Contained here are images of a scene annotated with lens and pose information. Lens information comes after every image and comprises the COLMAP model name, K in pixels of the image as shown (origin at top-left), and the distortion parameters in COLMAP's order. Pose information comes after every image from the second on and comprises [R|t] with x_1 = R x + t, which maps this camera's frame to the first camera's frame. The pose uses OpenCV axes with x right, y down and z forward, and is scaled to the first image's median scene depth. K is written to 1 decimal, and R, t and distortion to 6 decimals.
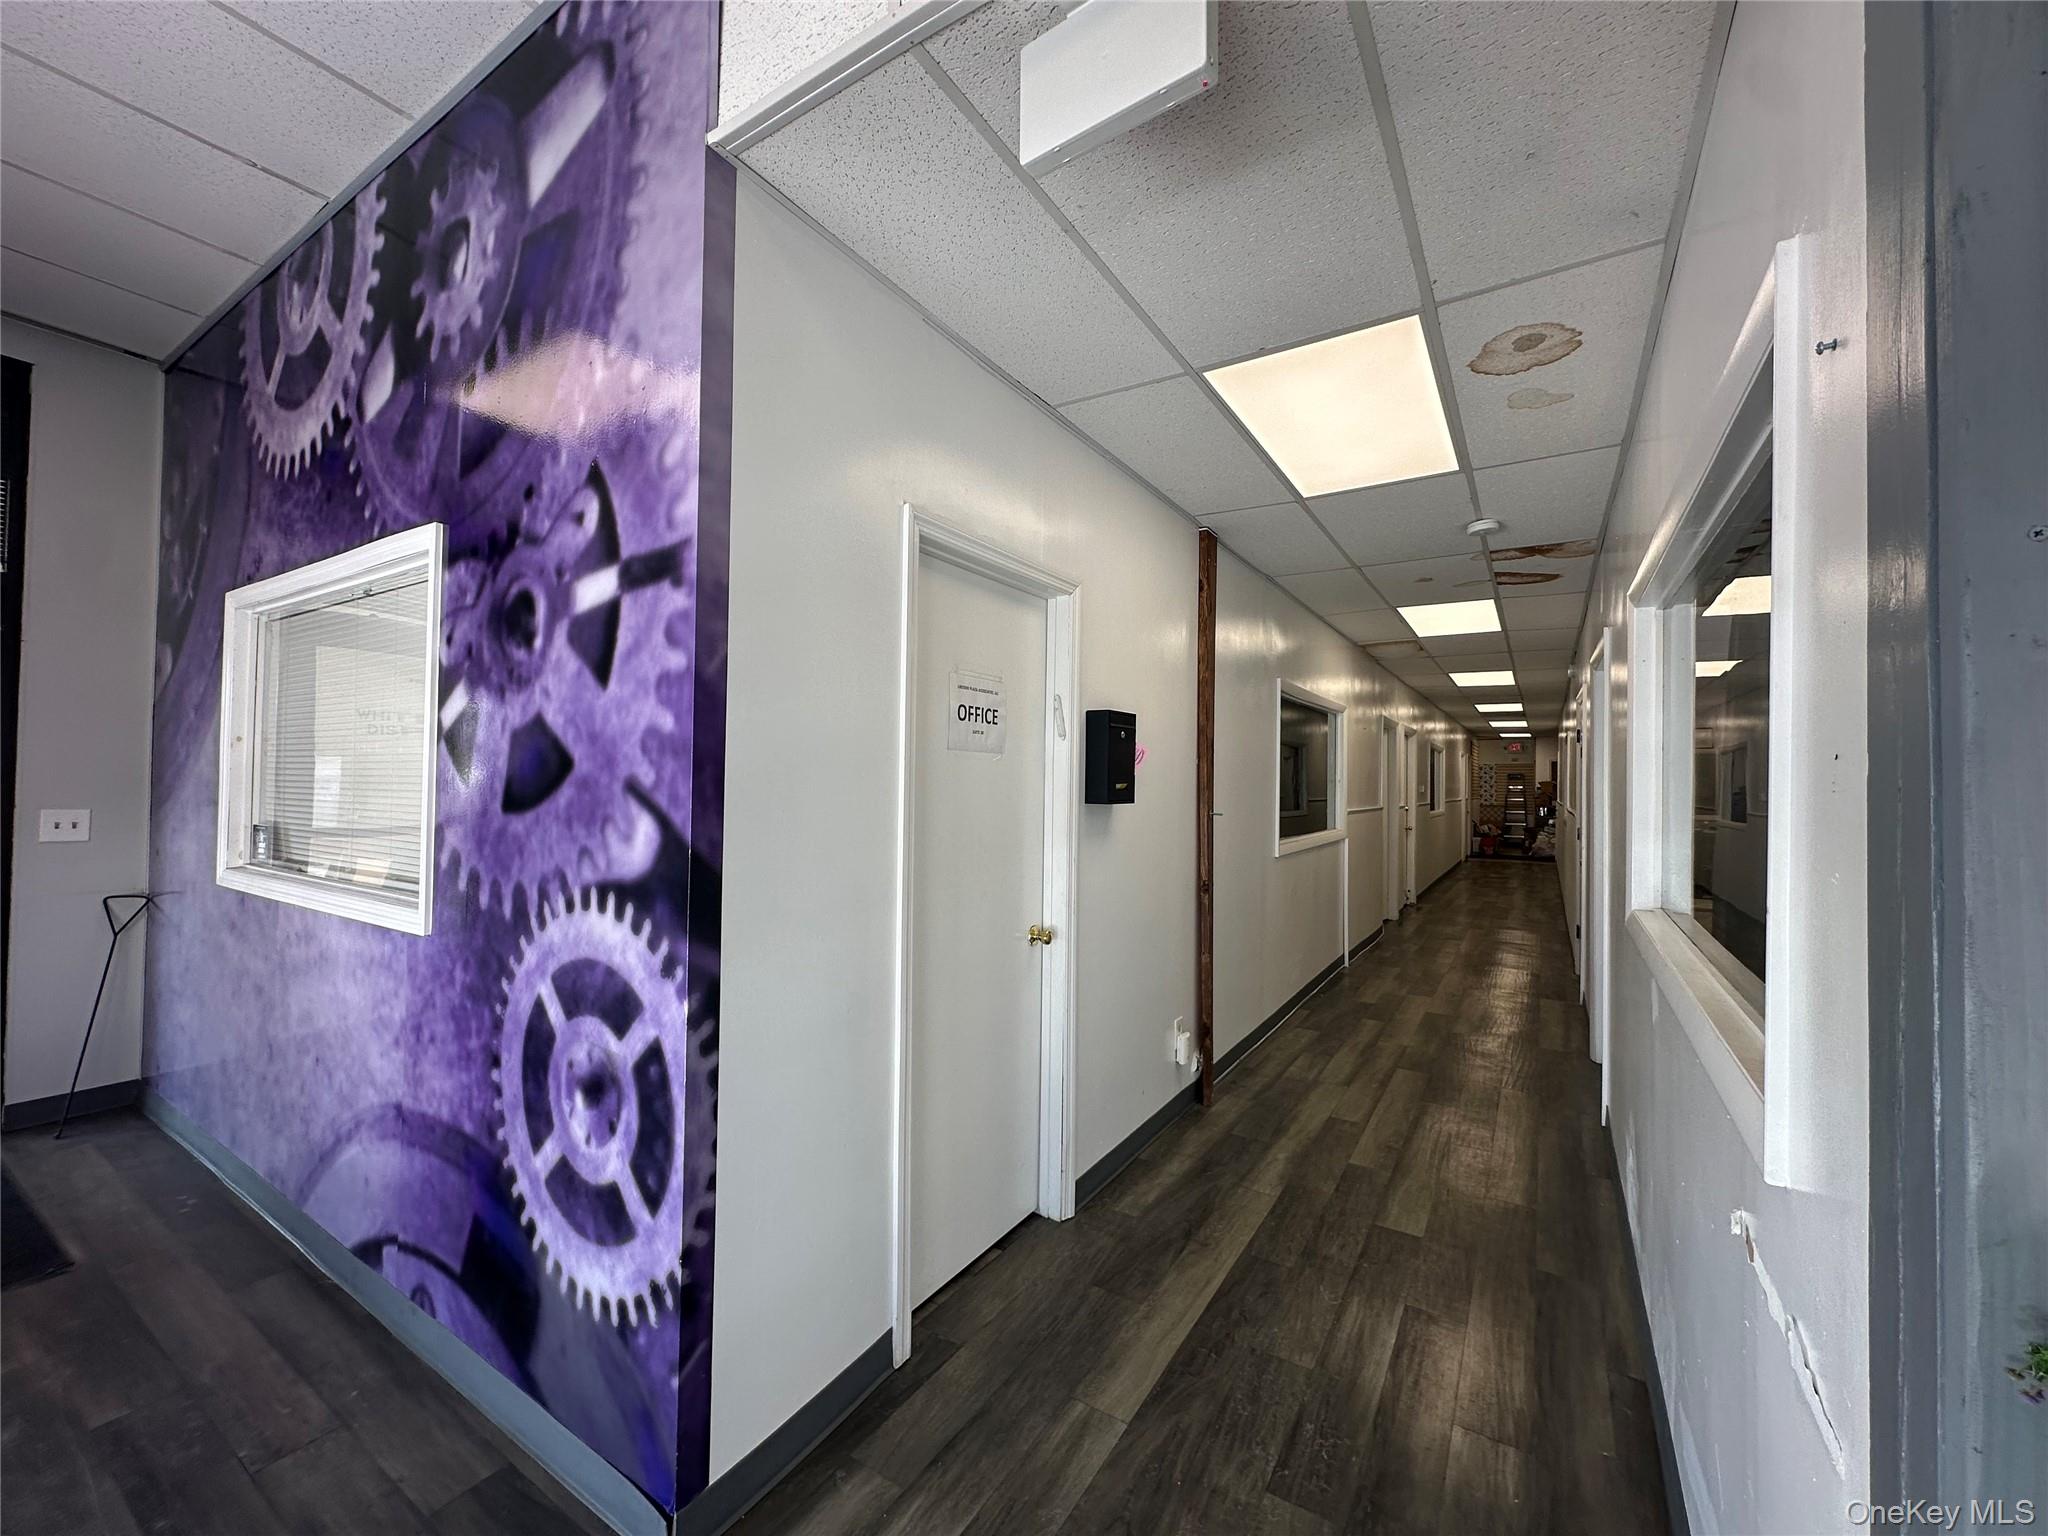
lens RADIAL K [[813.2, 0, 1022.9], [0, 813.2, 766.6], [0, 0, 1]] dist [-0.001786, 0.000365]
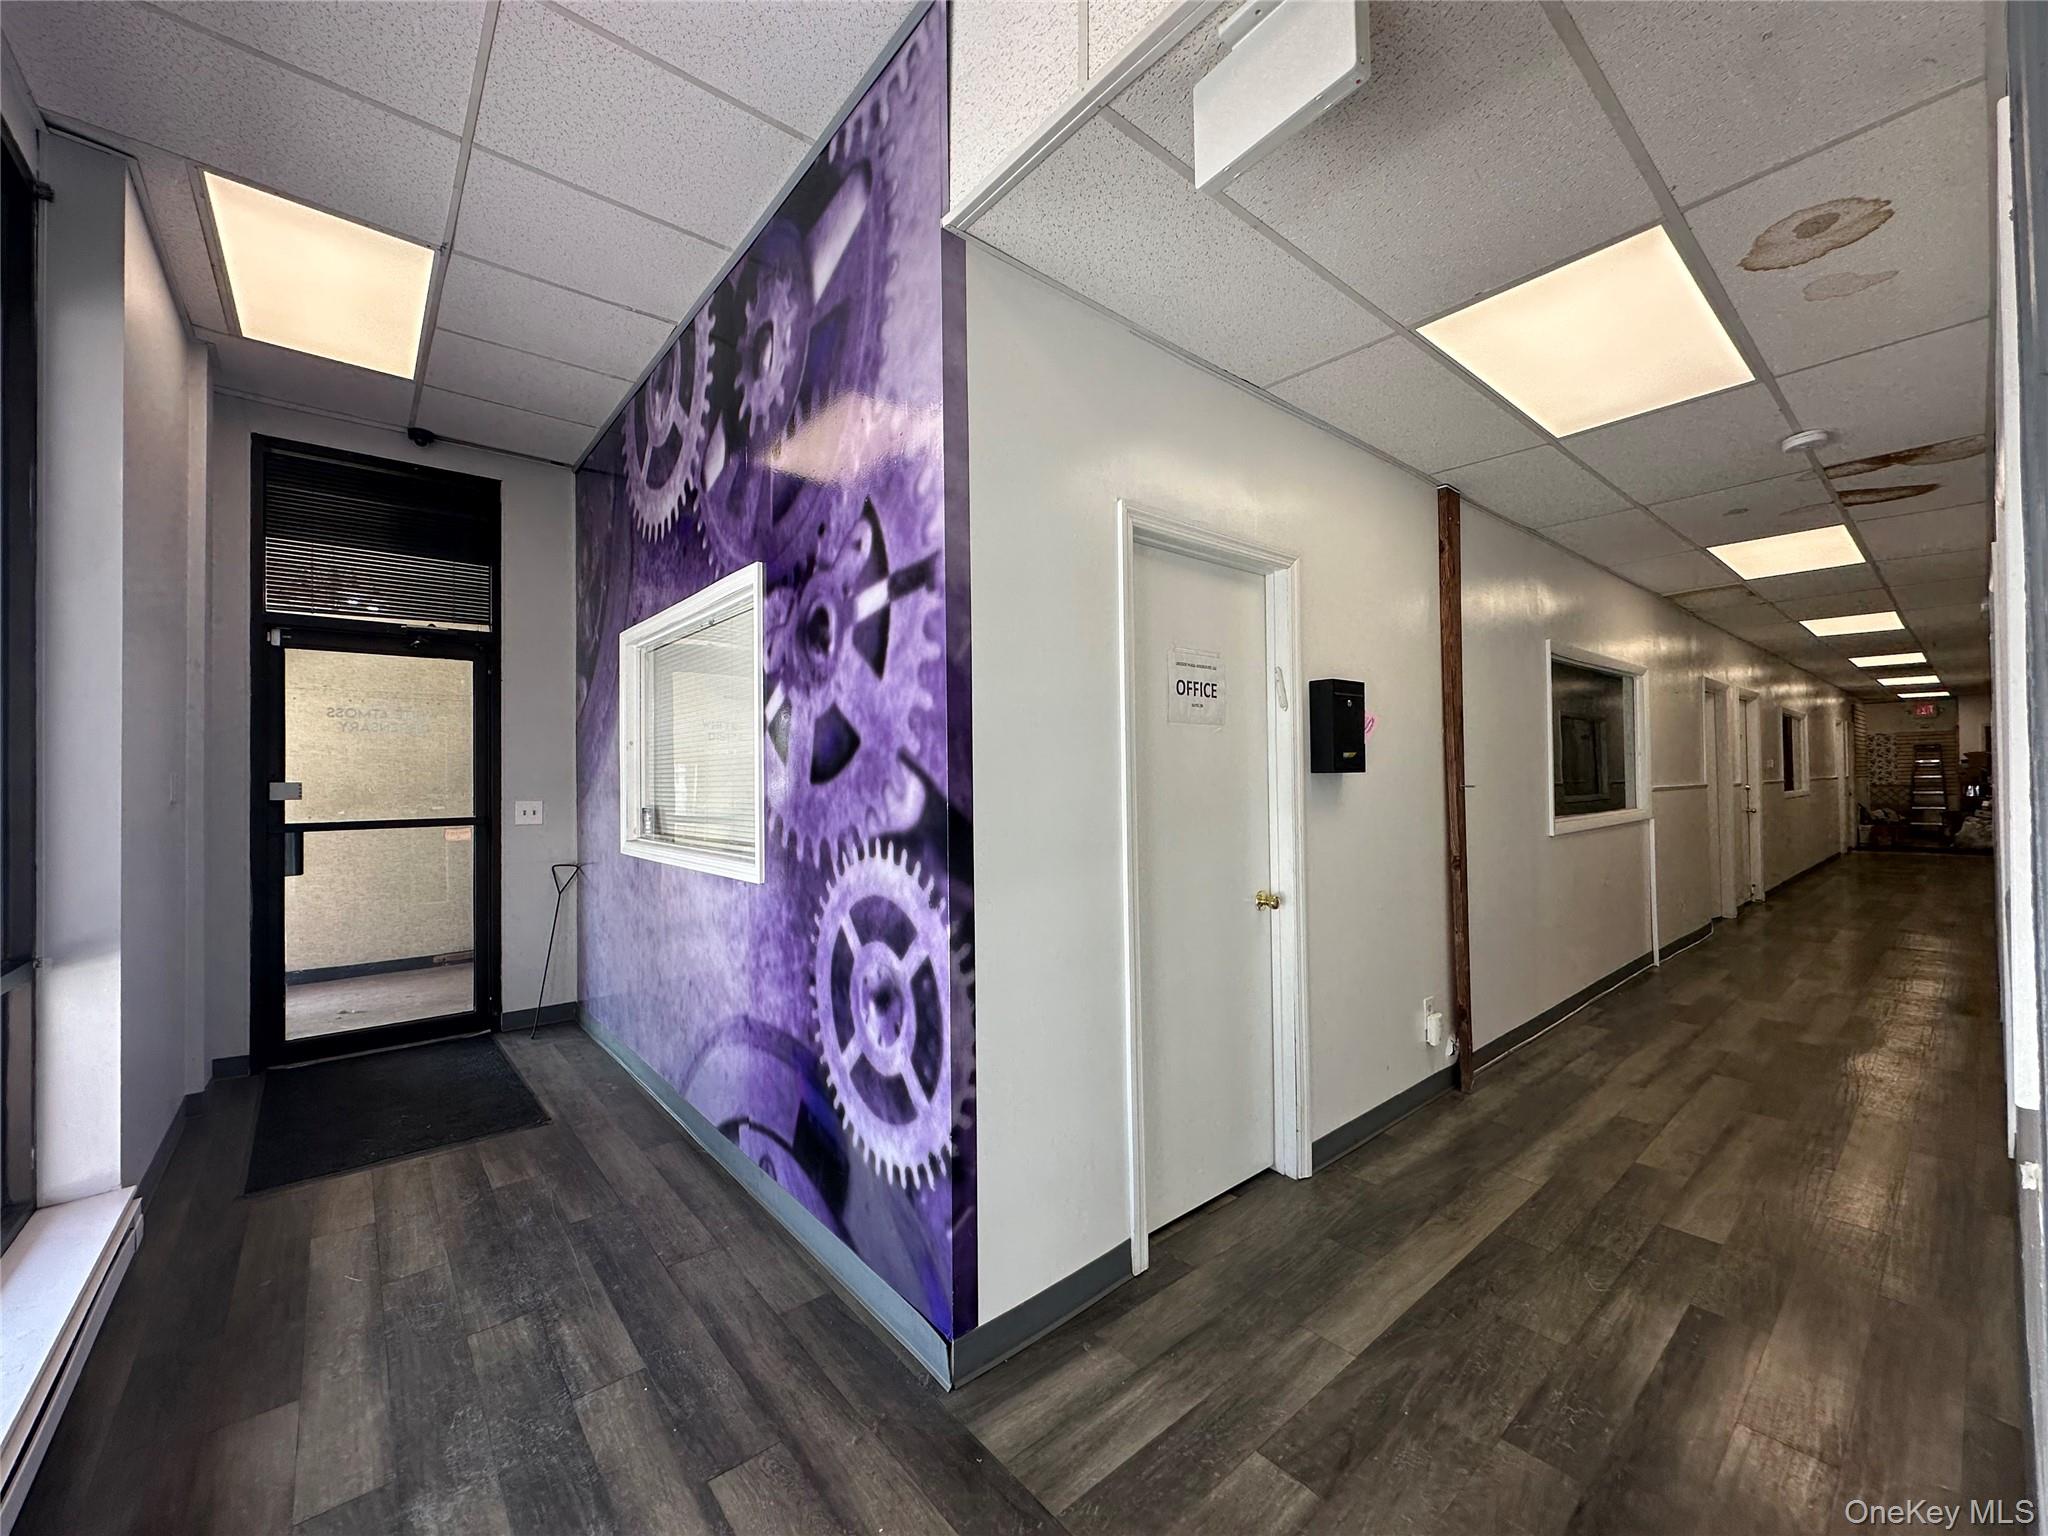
lens RADIAL K [[813.2, 0, 1022.9], [0, 813.2, 766.6], [0, 0, 1]] dist [-0.001786, 0.000365]
pose [[0.953940, -0.030958, -0.298396, 0.050231], [0.031792, 0.999492, -0.002059, 0.038925], [0.298308, -0.007523, 0.954440, -0.102815]]
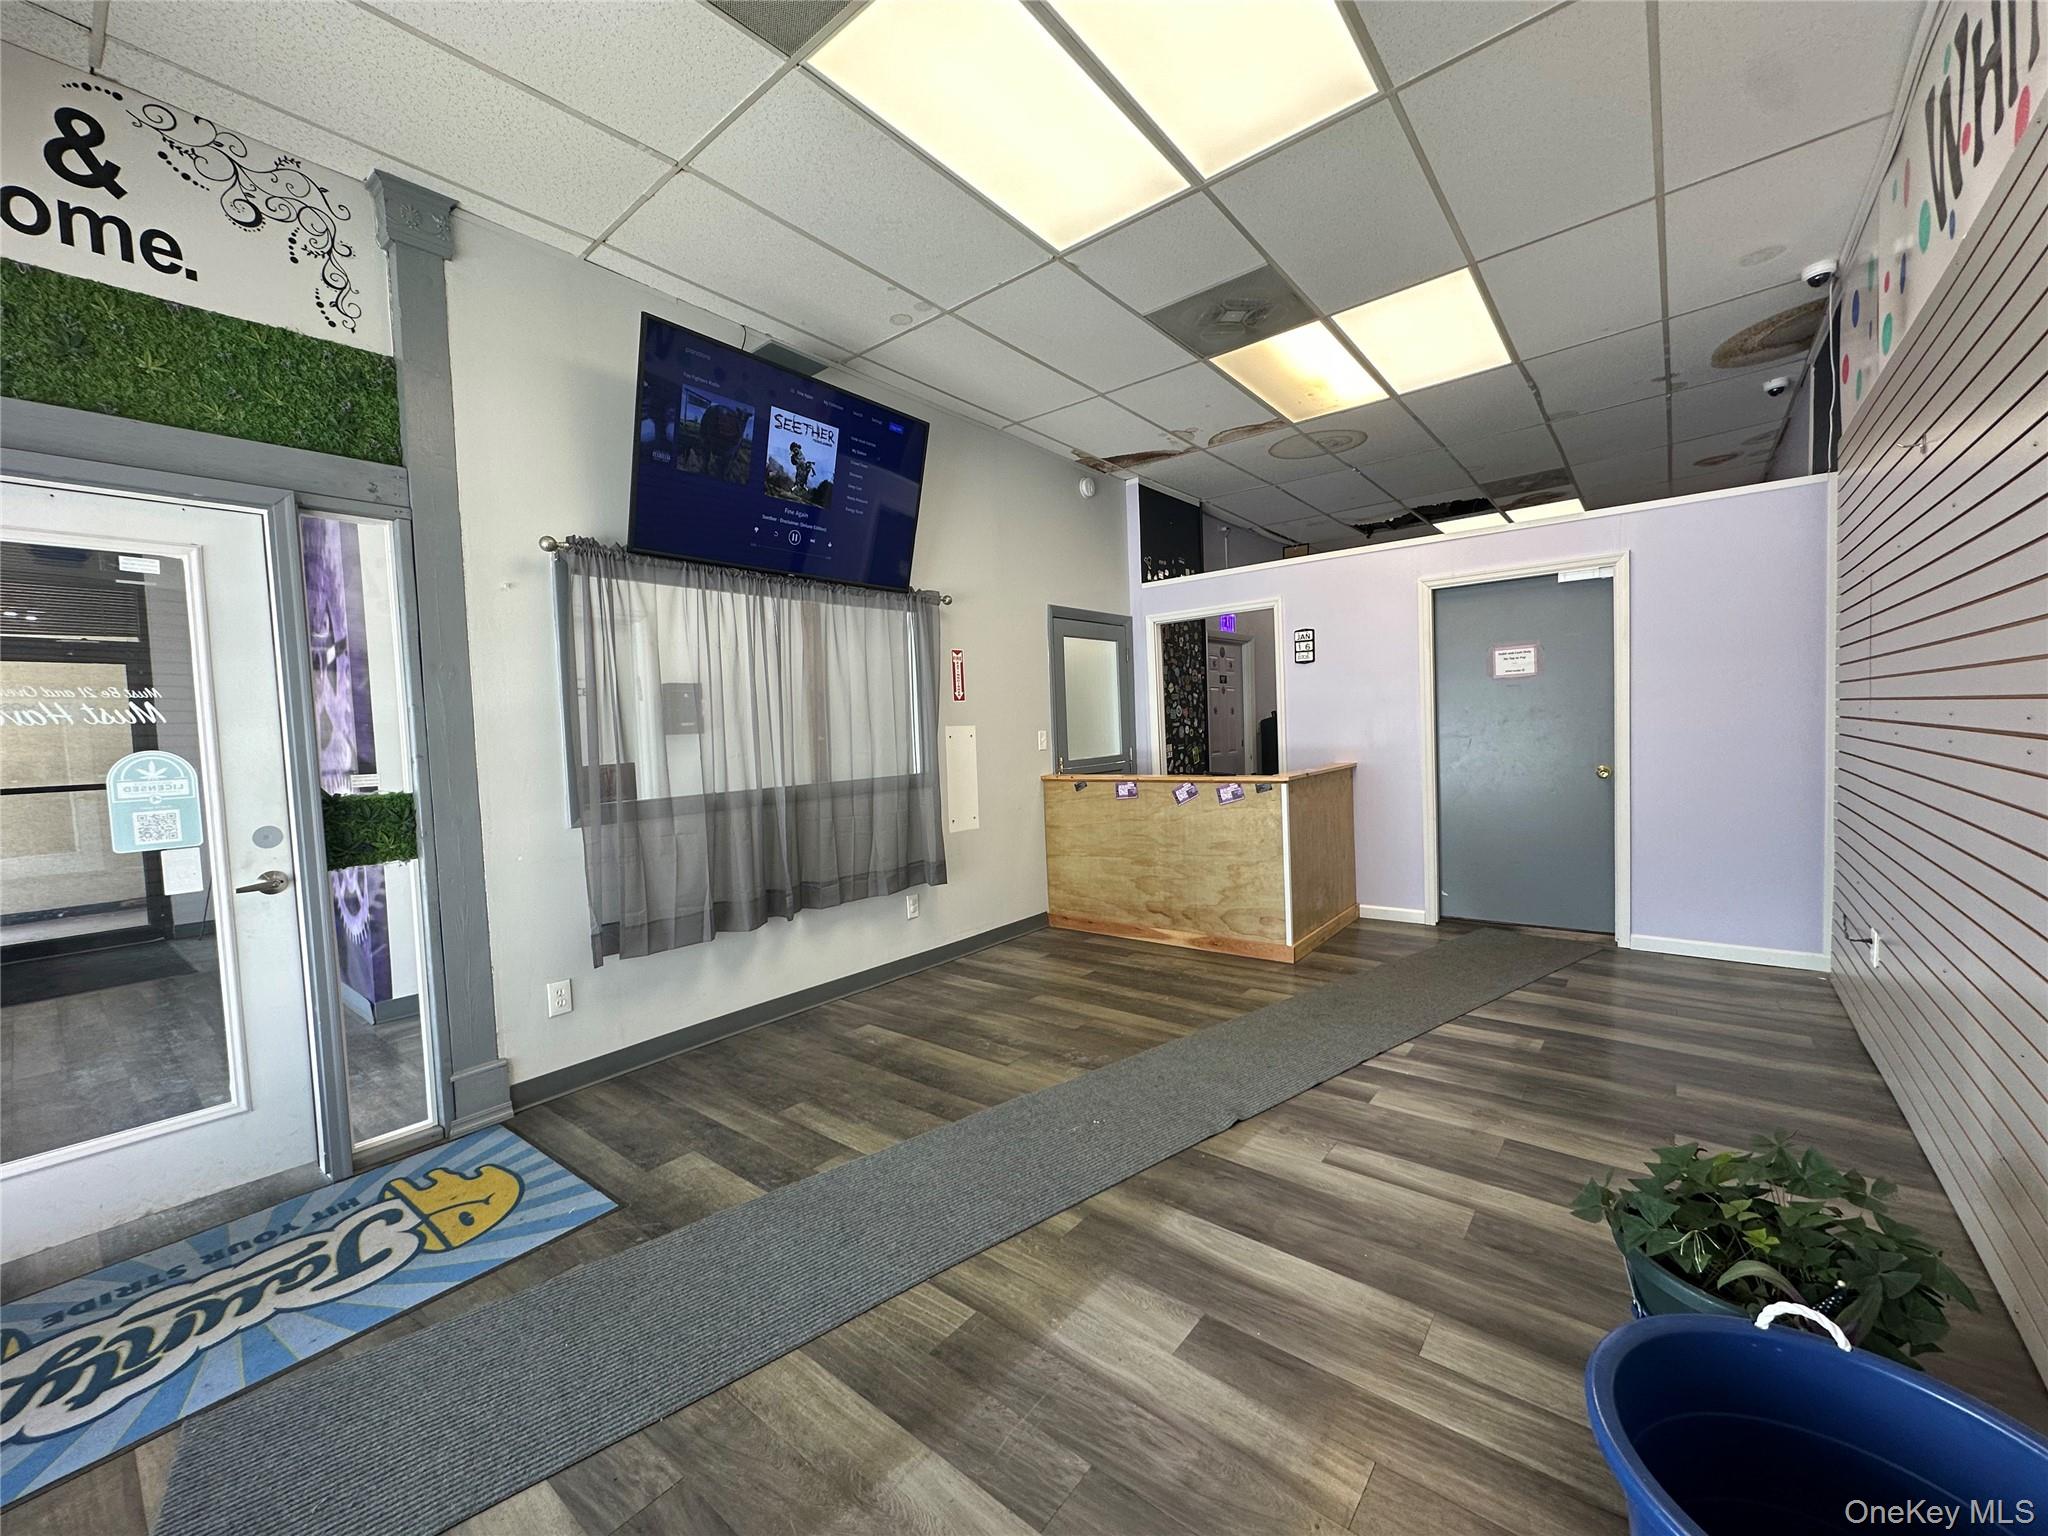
lens RADIAL K [[813.2, 0, 1022.9], [0, 813.2, 766.6], [0, 0, 1]] dist [-0.001786, 0.000365]
pose [[0.992048, -0.054671, -0.113367, 1.488388], [0.062454, 0.995845, 0.066276, 0.069063], [0.109273, -0.072829, 0.991340, -1.002554]]
